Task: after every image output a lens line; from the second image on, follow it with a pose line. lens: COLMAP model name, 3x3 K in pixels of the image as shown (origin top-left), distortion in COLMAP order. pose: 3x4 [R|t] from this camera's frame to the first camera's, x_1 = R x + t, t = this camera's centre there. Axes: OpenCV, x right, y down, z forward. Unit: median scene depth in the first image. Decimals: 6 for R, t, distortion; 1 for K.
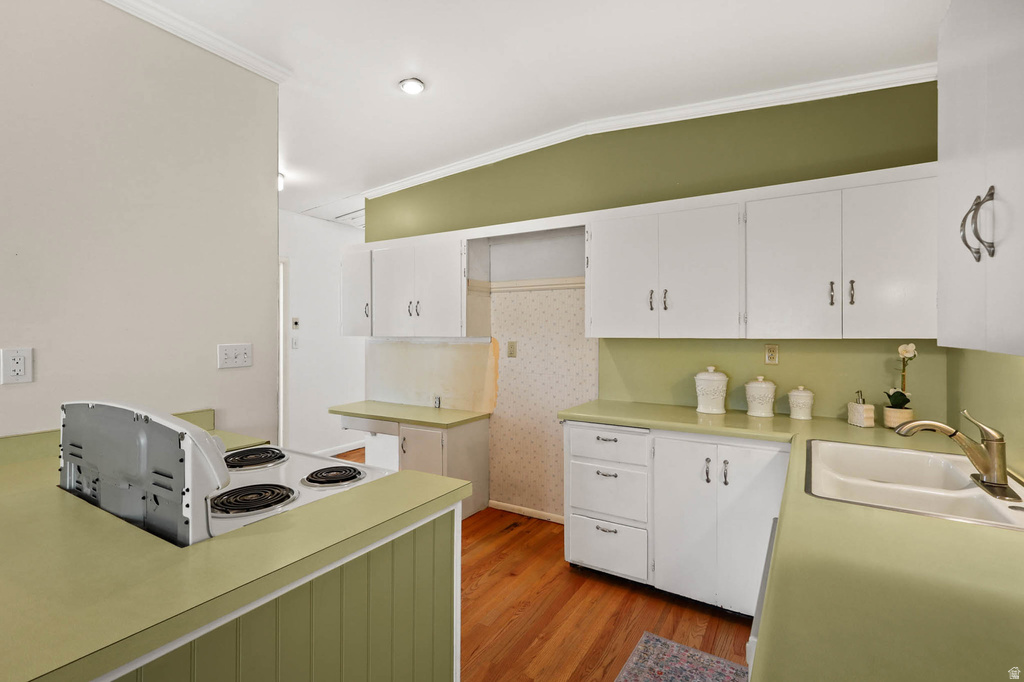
lens RADIAL K [[493.0, 0, 511.3], [0, 493.0, 334.0], [0, 0, 1]] dist [0.002687, 0.000639]
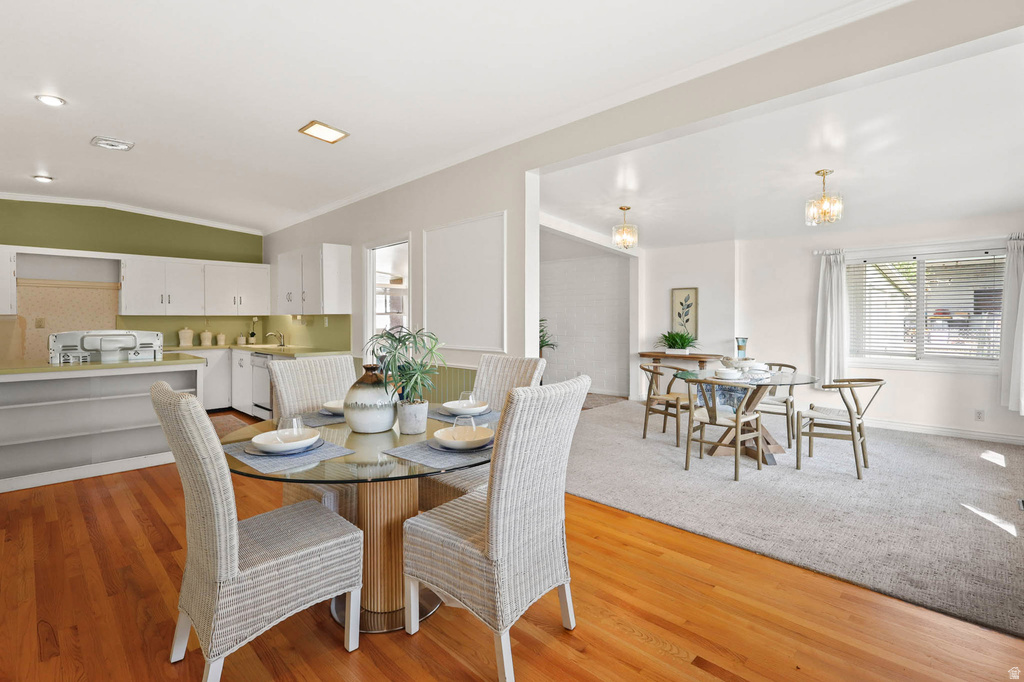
lens RADIAL K [[476.5, 0, 496.3], [0, 476.5, 329.0], [0, 0, 1]] dist [-0.000806, -0.000234]
pose [[0.262304, -0.018611, 0.964806, -1.552452], [0.003687, 0.999826, 0.018285, 0.039729], [-0.964978, -0.001239, 0.262327, -1.169145]]
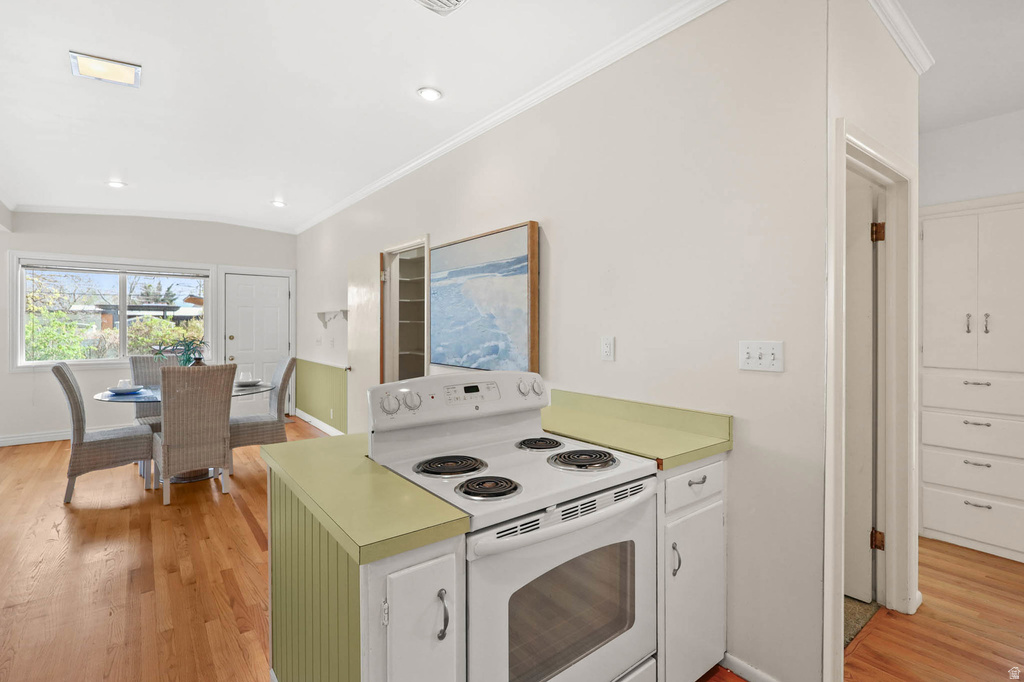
lens RADIAL K [[481.2, 0, 514.1], [0, 481.2, 331.3], [0, 0, 1]] dist [-0.000322, -0.000184]
pose [[-0.367014, 0.004253, -0.930206, 0.243398], [-0.013761, 0.999855, 0.010000, 0.002634], [0.930113, 0.016471, -0.366903, 0.797655]]
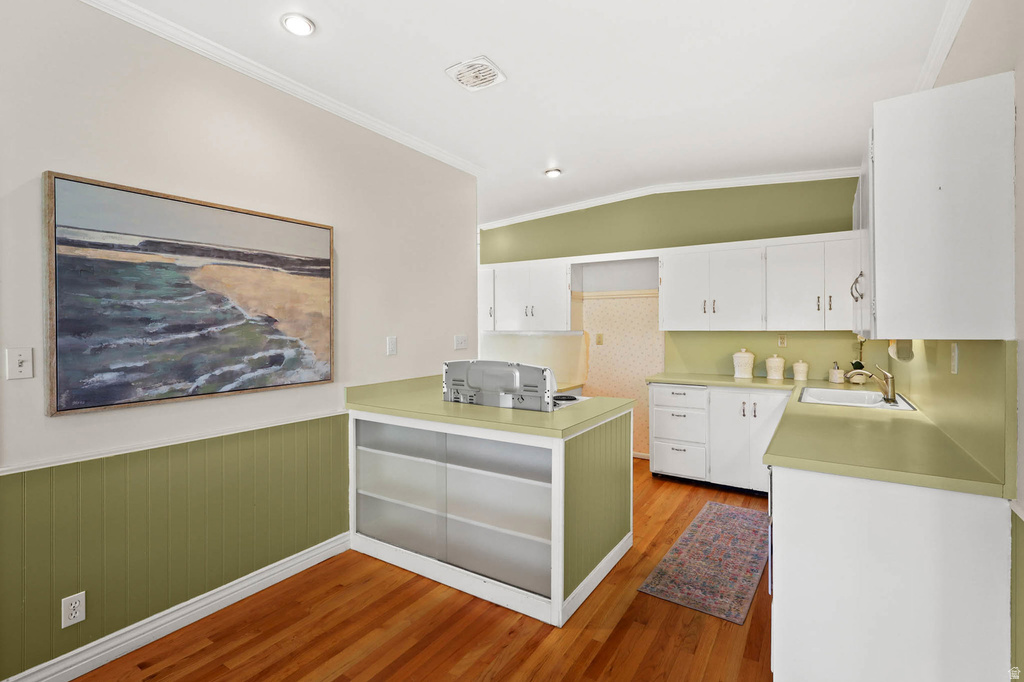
lens RADIAL K [[481.2, 0, 514.1], [0, 481.2, 331.3], [0, 0, 1]] dist [-0.000322, -0.000184]
pose [[0.999721, -0.004235, -0.023221, -0.304181], [0.004353, 0.999978, 0.005024, -0.000356], [0.023199, -0.005123, 0.999718, -0.577634]]
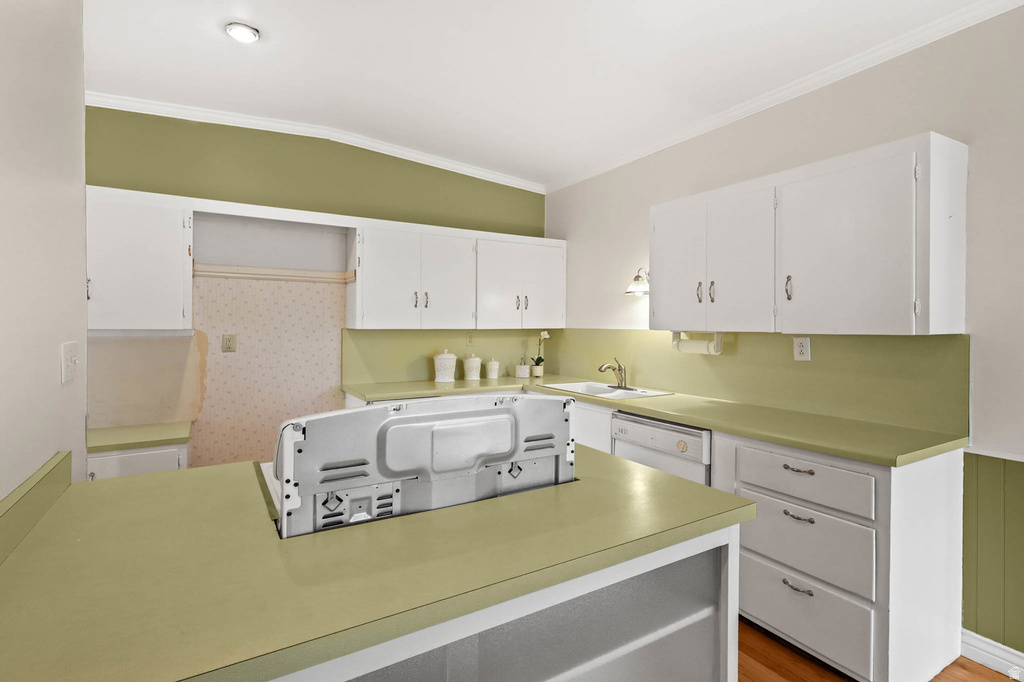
lens RADIAL K [[481.2, 0, 514.1], [0, 481.2, 331.3], [0, 0, 1]] dist [-0.000322, -0.000184]
pose [[0.459083, -0.009734, 0.888340, -0.752355], [-0.000969, 0.999934, 0.011458, -0.000773], [-0.888393, -0.006121, 0.459043, 0.209167]]
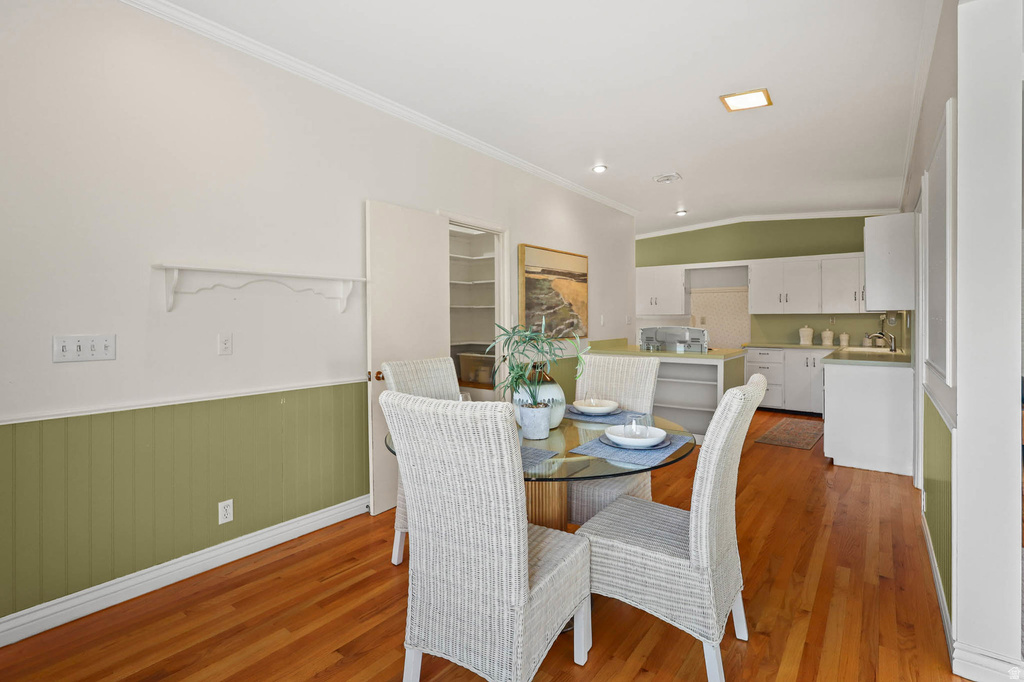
lens RADIAL K [[483.7, 0, 525.0], [0, 483.7, 325.1], [0, 0, 1]] dist [-0.001506, -0.000181]
pose [[0.996090, 0.000145, -0.088345, -0.803501], [0.000688, 0.999956, 0.009395, 0.042633], [0.088343, -0.009419, 0.996046, -1.570635]]
